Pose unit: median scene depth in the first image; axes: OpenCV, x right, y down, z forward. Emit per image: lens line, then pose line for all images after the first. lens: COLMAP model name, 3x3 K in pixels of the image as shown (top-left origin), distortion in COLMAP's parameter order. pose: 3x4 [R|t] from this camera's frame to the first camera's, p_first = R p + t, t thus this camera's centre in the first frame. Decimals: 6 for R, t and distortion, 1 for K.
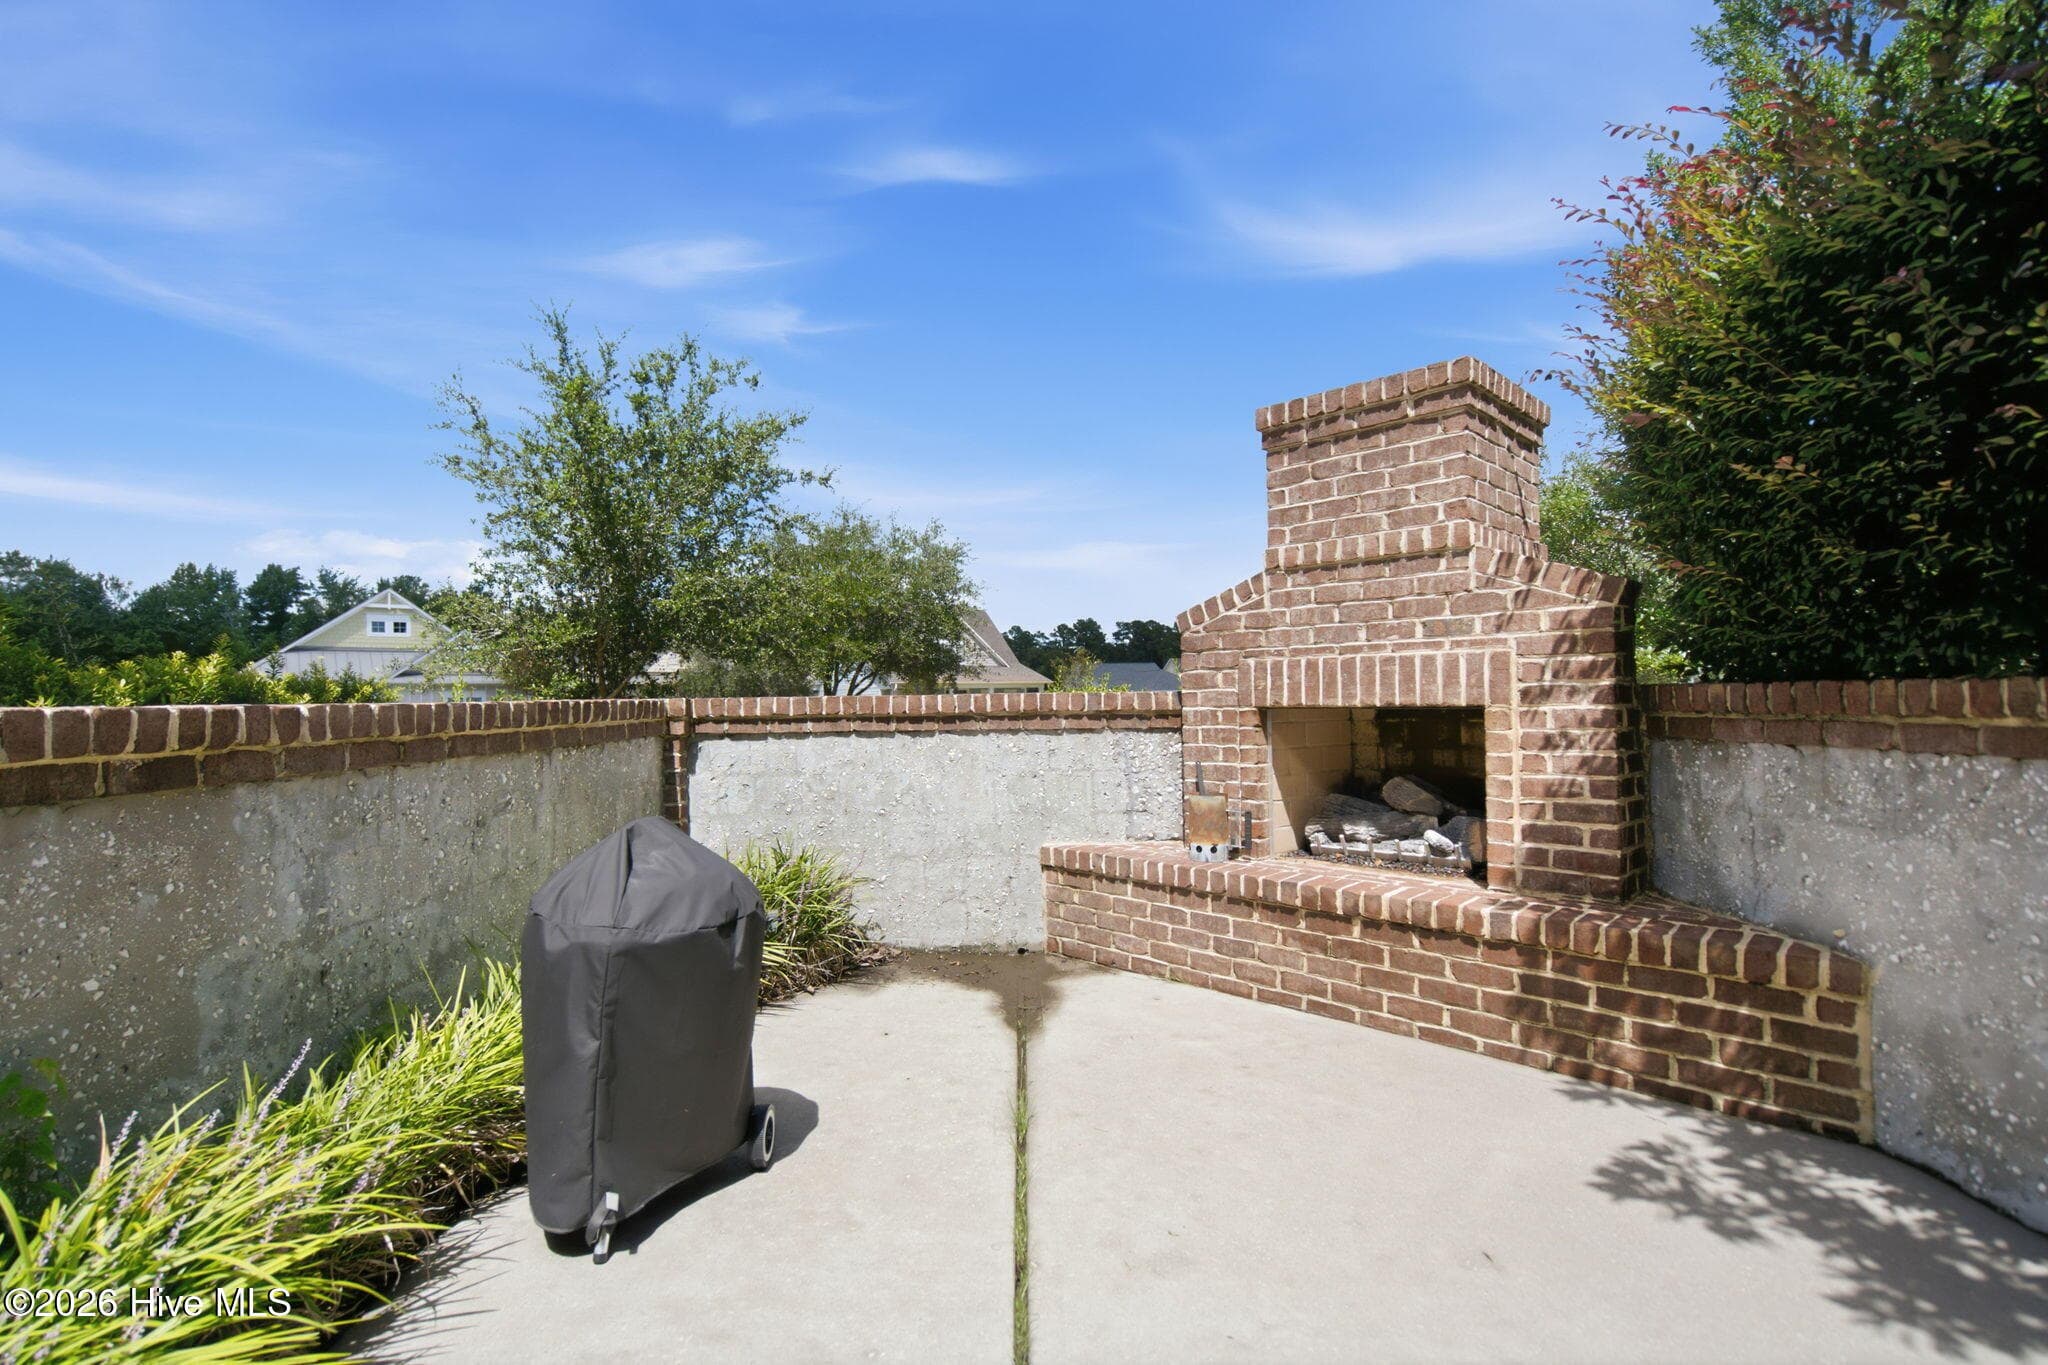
lens RADIAL K [[935.5, 0, 1025.1], [0, 935.5, 680.1], [0, 0, 1]] dist [0.001849, 0.000071]
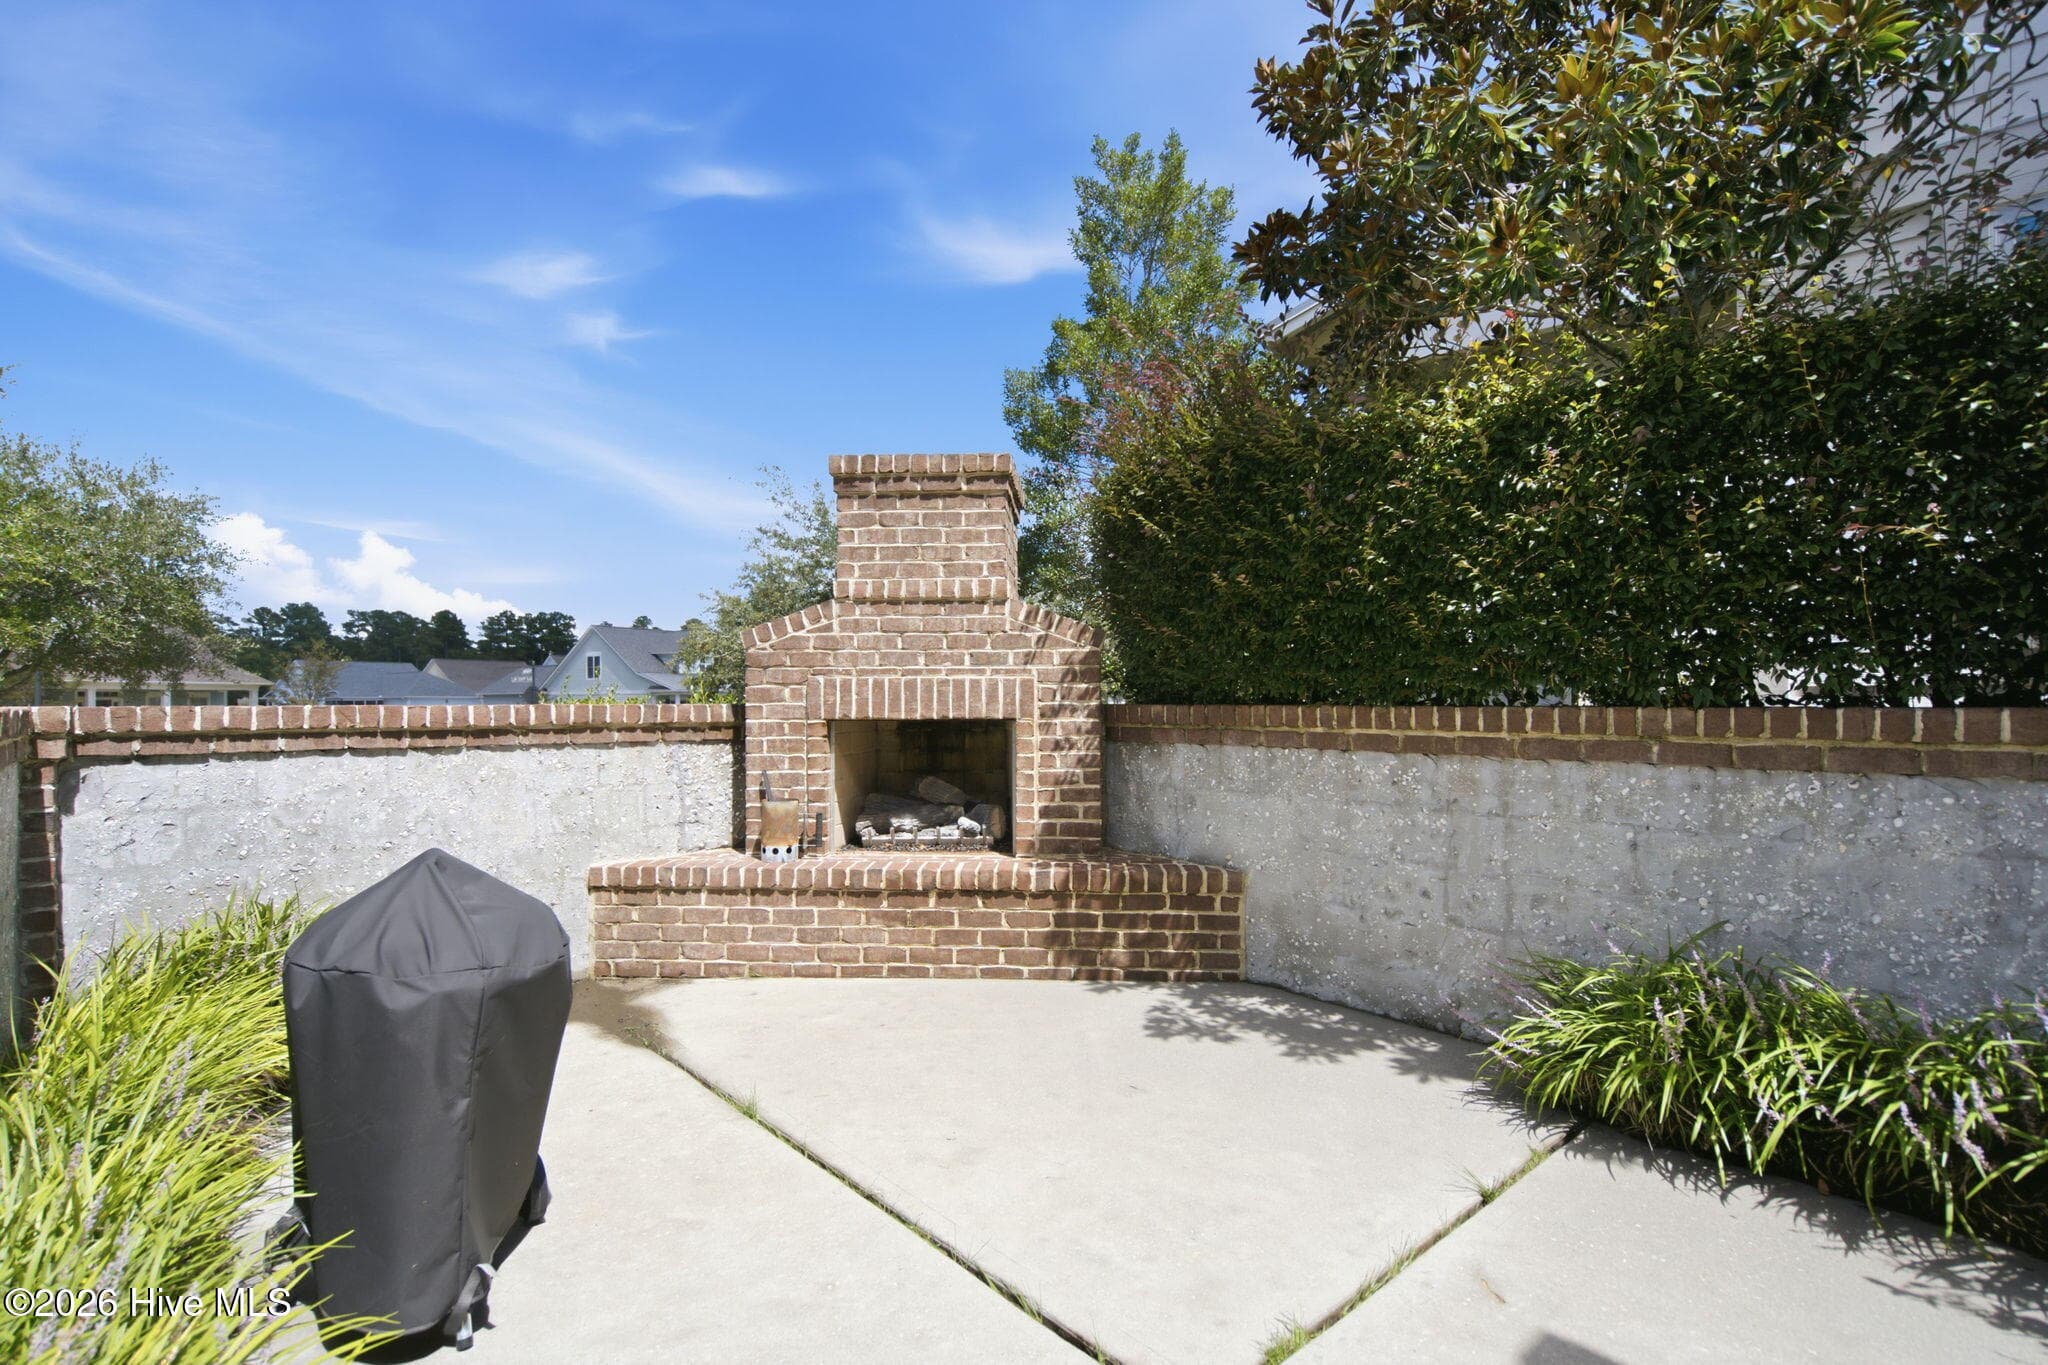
lens RADIAL K [[952.3, 0, 1024.0], [0, 952.3, 682.5], [0, 0, 1]] dist [0.050715, -0.038228]
pose [[0.748912, 0.026668, 0.662133, -0.369049], [-0.022090, 0.999639, -0.015276, -0.003820], [-0.662302, -0.003187, 0.749231, -0.019918]]
